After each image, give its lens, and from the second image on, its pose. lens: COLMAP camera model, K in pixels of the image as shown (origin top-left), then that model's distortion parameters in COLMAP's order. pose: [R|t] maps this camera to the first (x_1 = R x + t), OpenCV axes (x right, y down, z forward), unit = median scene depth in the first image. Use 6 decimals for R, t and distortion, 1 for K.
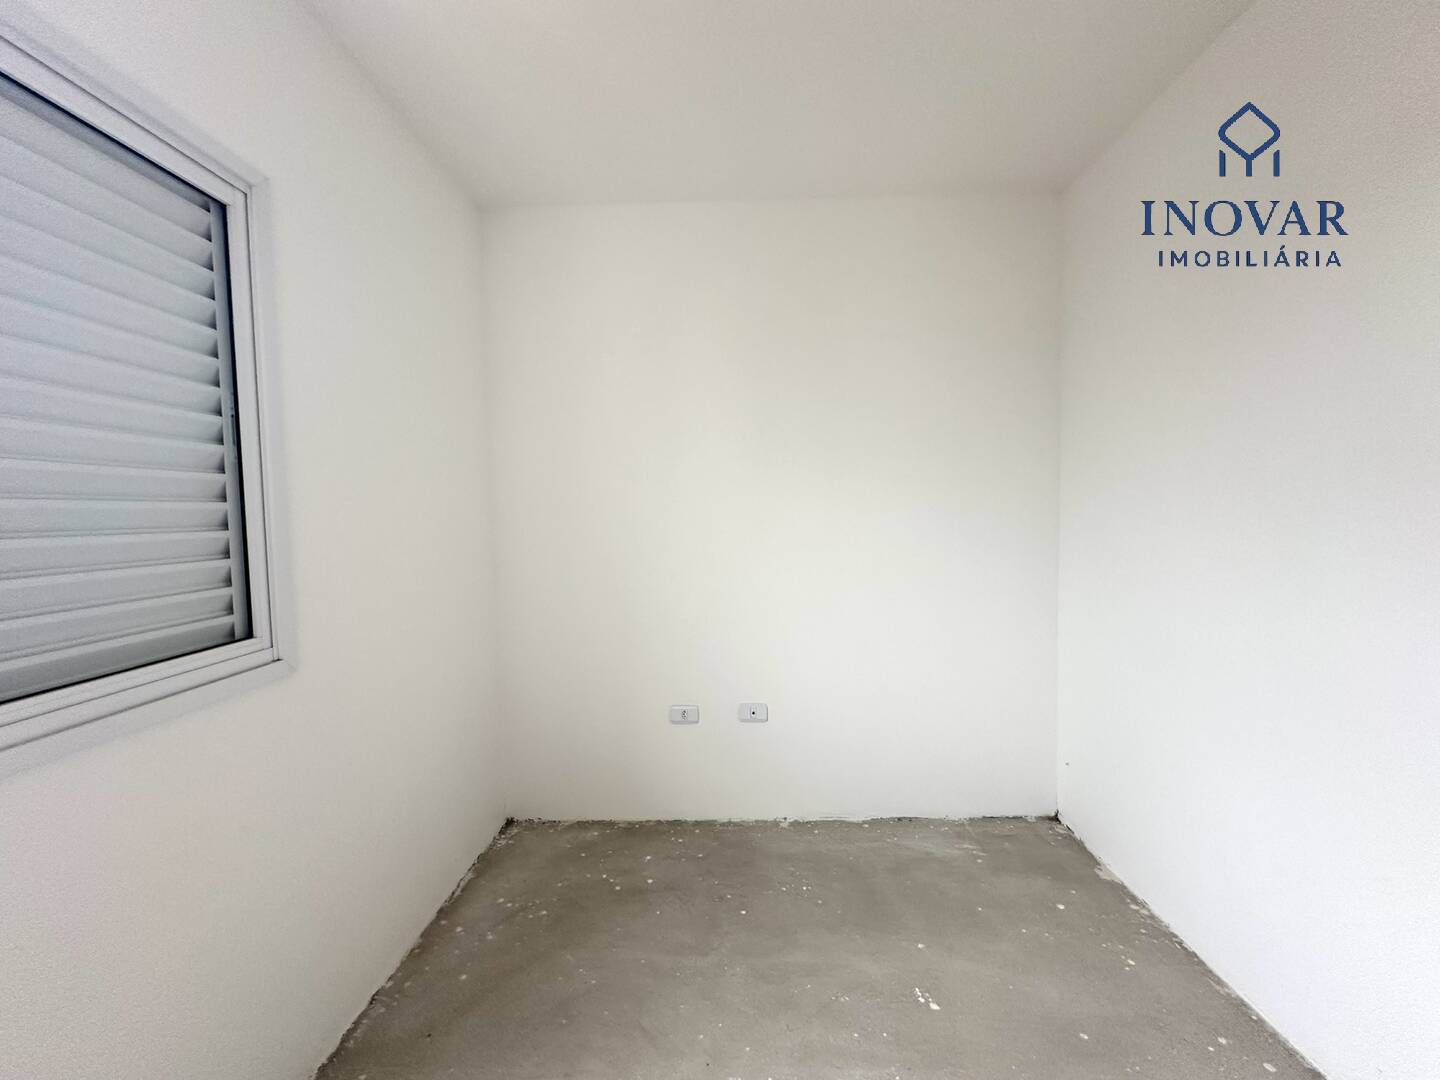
lens RADIAL K [[575.3, 0, 720.4], [0, 575.3, 537.9], [0, 0, 1]] dist [-0.004911, 0.001203]
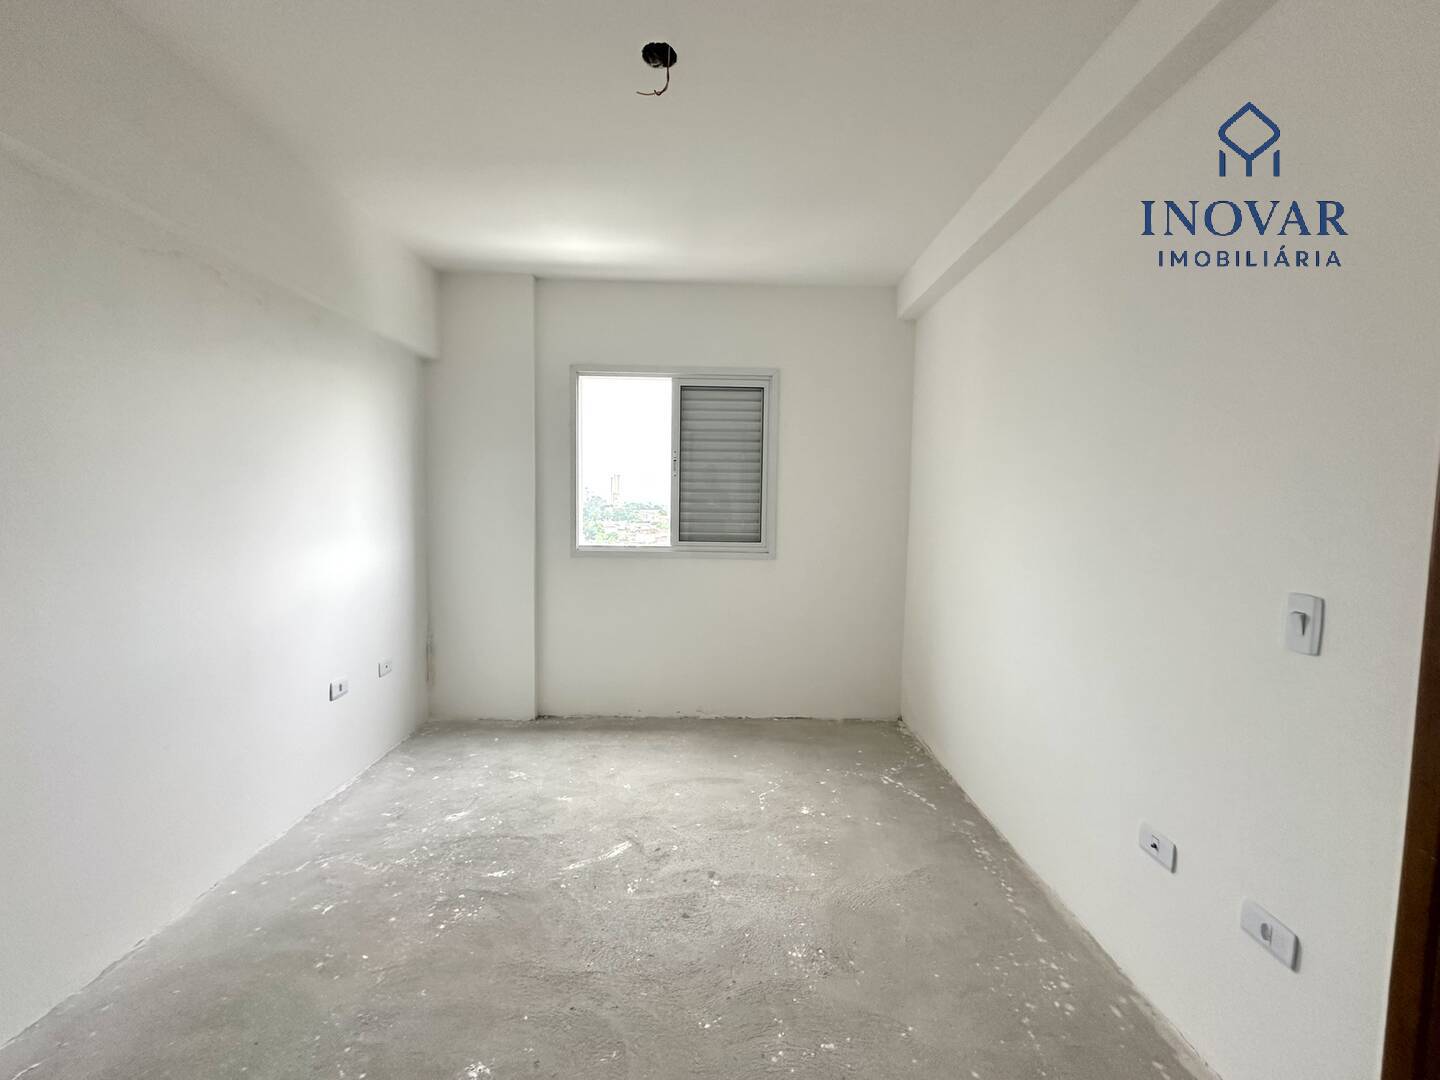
lens RADIAL K [[575.3, 0, 720.4], [0, 575.3, 537.9], [0, 0, 1]] dist [-0.004911, 0.001203]
pose [[0.049197, 0.084923, -0.995172, 1.195302], [-0.063612, 0.994622, 0.081732, -0.037682], [0.996761, 0.059284, 0.054335, 0.407620]]
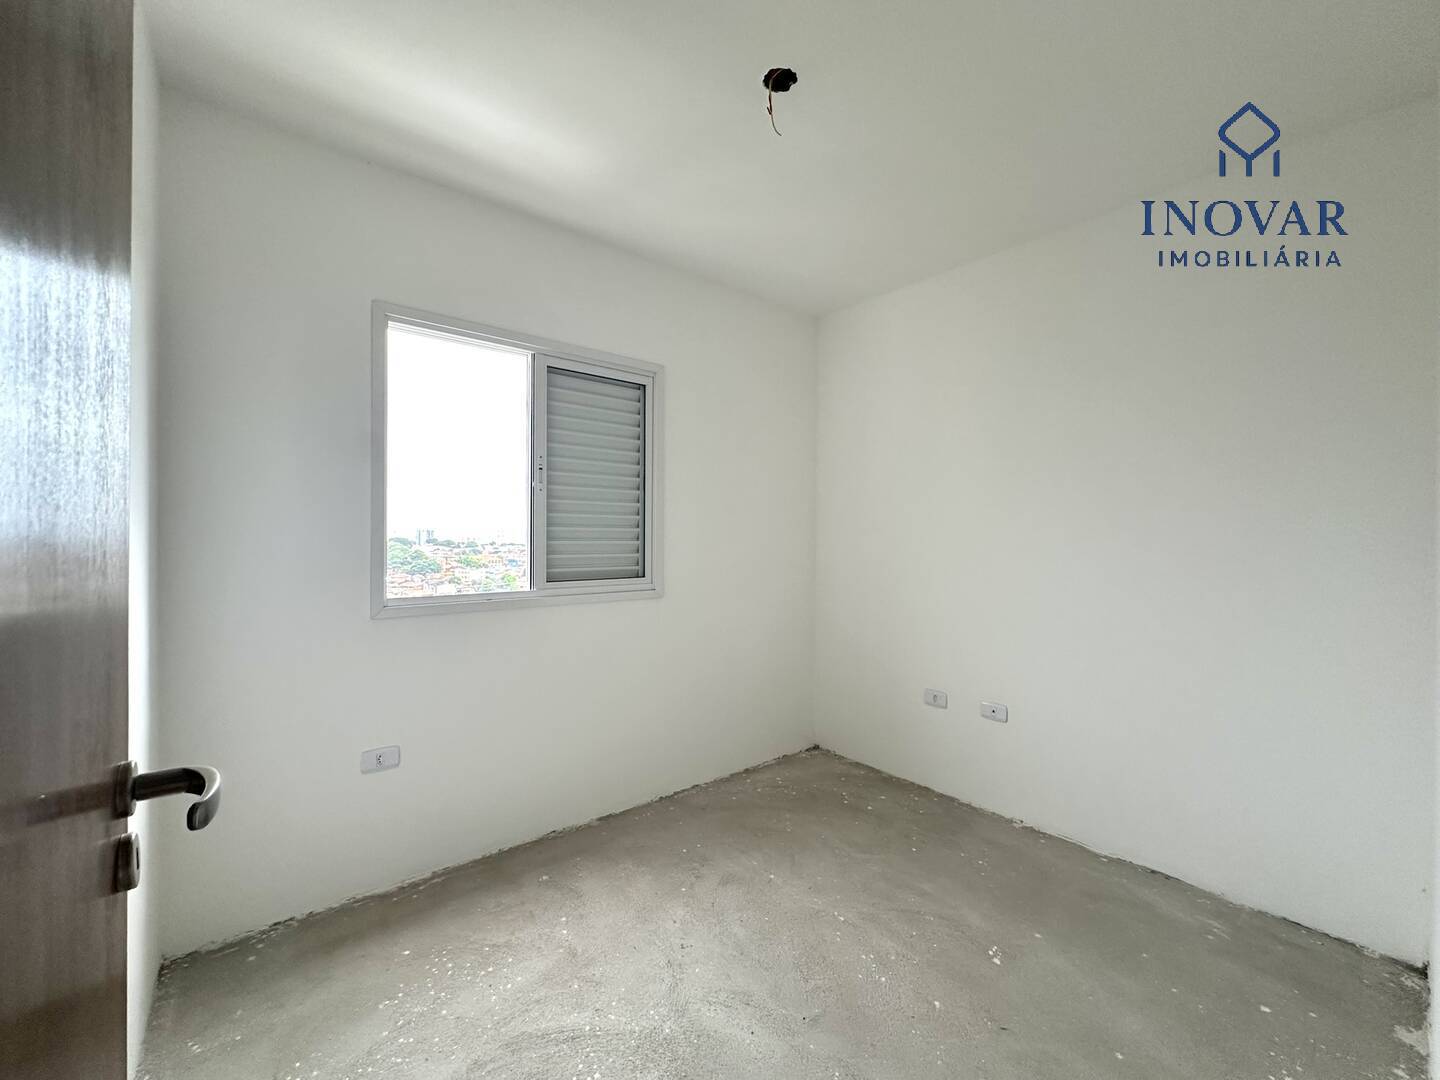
lens RADIAL K [[575.3, 0, 720.4], [0, 575.3, 537.9], [0, 0, 1]] dist [-0.004911, 0.001203]
pose [[0.660433, 0.028237, -0.750354, 0.636396], [-0.055645, 0.998385, -0.011406, 0.020147], [0.748820, 0.049286, 0.660938, -0.152010]]
